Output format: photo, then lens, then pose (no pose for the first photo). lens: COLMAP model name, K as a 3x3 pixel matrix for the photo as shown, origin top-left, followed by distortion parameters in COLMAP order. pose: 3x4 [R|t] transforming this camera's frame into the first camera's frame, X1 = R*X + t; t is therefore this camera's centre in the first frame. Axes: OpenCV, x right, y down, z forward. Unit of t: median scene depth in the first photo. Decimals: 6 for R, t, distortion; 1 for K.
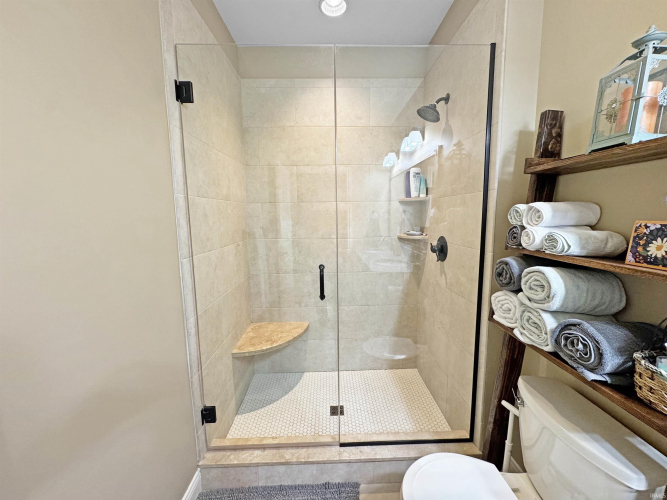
lens RADIAL K [[264.8, 0, 334.3], [0, 264.8, 252.6], [0, 0, 1]] dist [-0.004316, 0.000621]
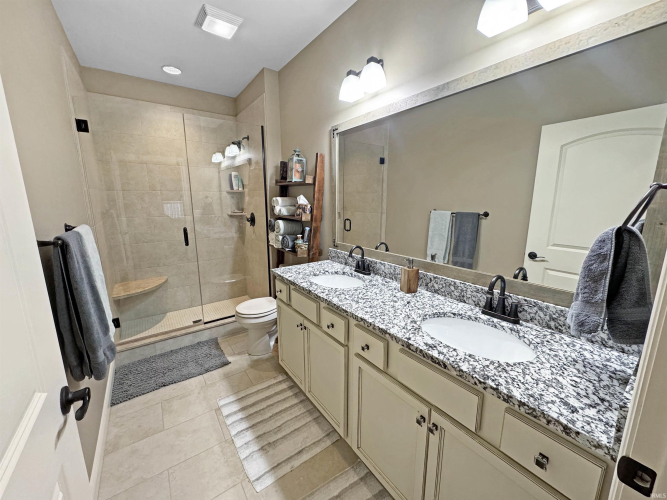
lens RADIAL K [[264.8, 0, 334.0], [0, 264.8, 248.1], [0, 0, 1]] dist [-0.004316, 0.000621]
pose [[0.826446, -0.090783, 0.555649, -0.147549], [0.065799, 0.995725, 0.064817, 0.089963], [-0.559159, -0.017007, 0.828886, -0.745514]]
